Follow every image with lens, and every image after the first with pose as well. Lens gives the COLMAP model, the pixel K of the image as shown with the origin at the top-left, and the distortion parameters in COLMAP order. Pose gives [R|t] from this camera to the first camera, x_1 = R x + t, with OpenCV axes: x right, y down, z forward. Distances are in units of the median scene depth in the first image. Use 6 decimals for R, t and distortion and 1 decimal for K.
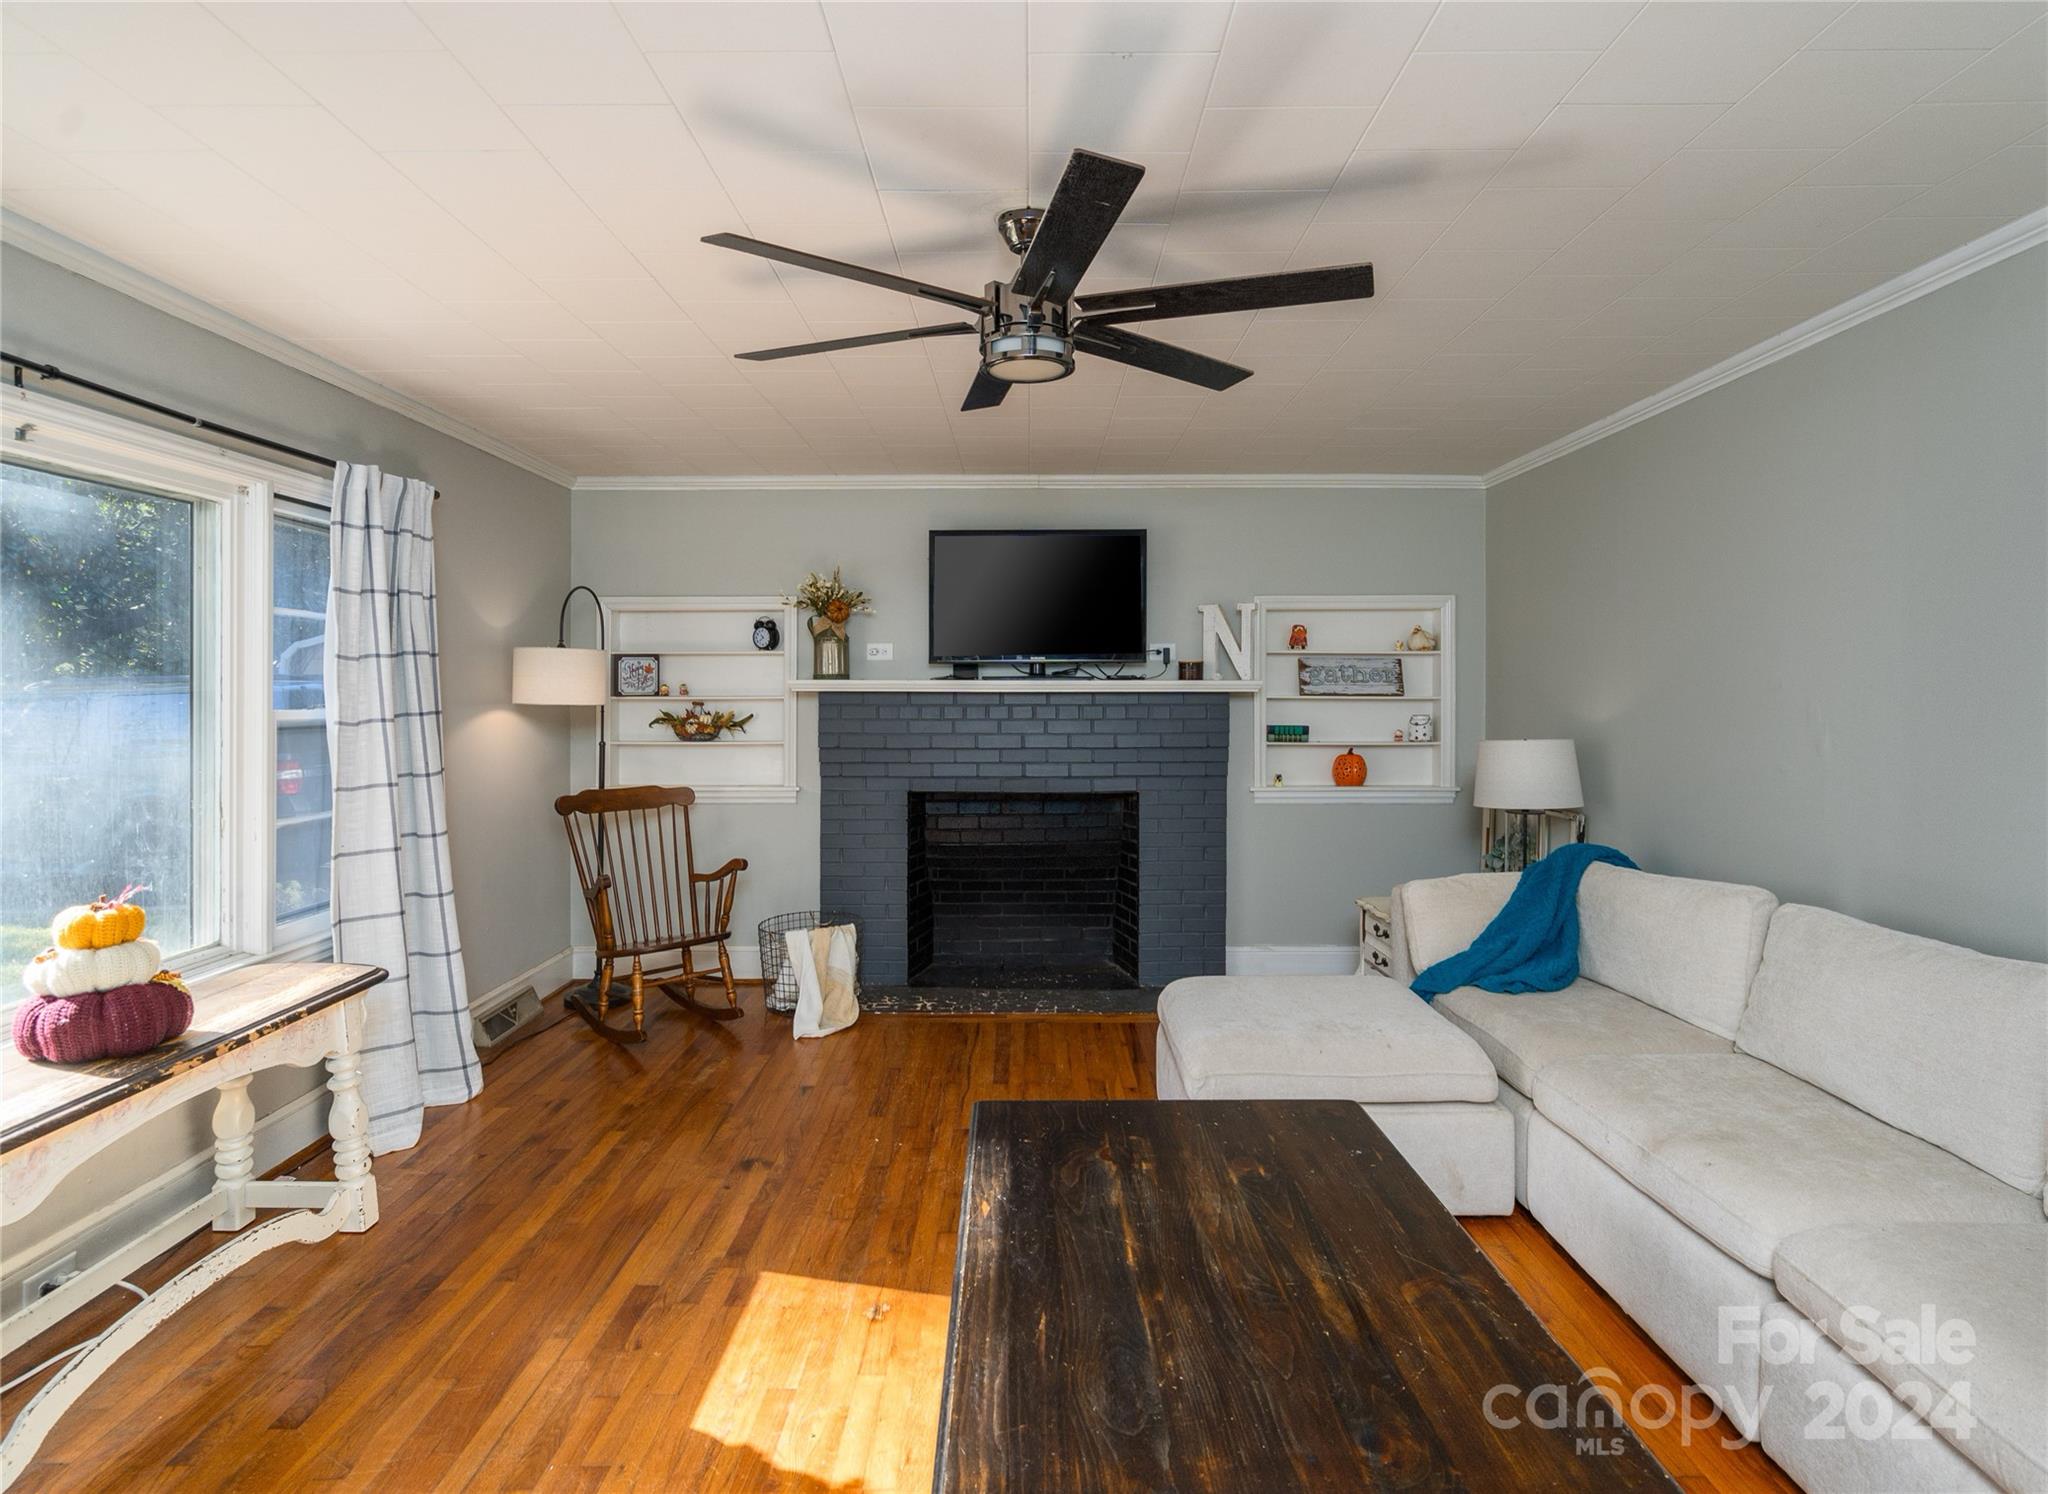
lens RADIAL K [[1058.3, 0, 1002.0], [0, 1058.3, 691.4], [0, 0, 1]] dist [-0.007533, 0.001386]
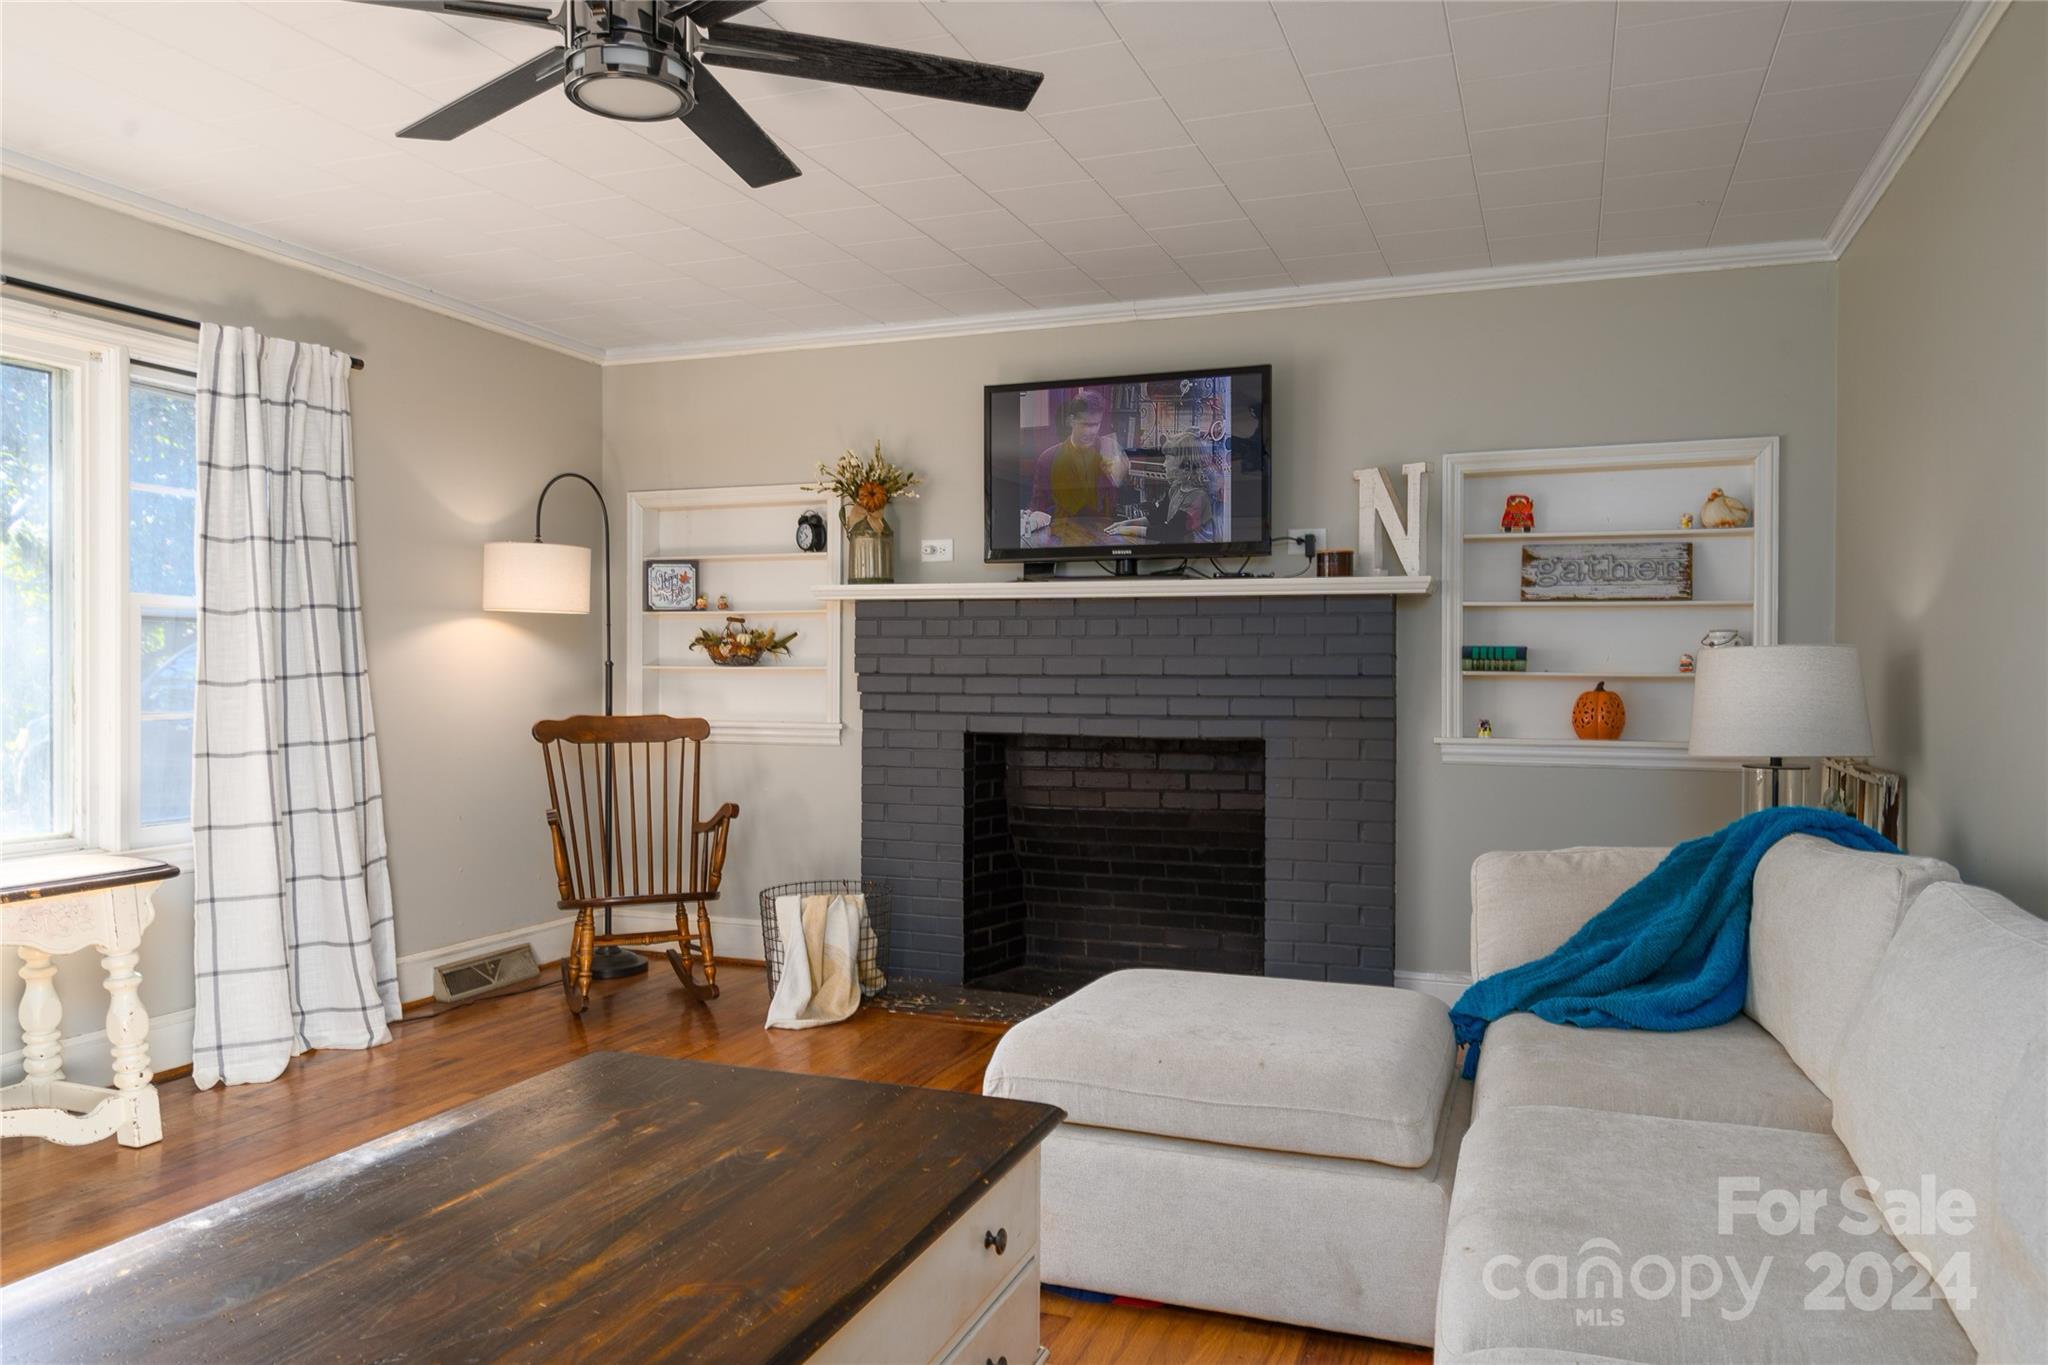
lens RADIAL K [[1403.2, 0, 1022.0], [0, 1403.2, 685.1], [0, 0, 1]] dist [0.011916, -0.003014]
pose [[0.936706, 0.010474, -0.349961, 0.308676], [-0.007601, 0.999925, 0.009581, 0.052000], [0.350035, -0.006315, 0.936715, 0.068432]]
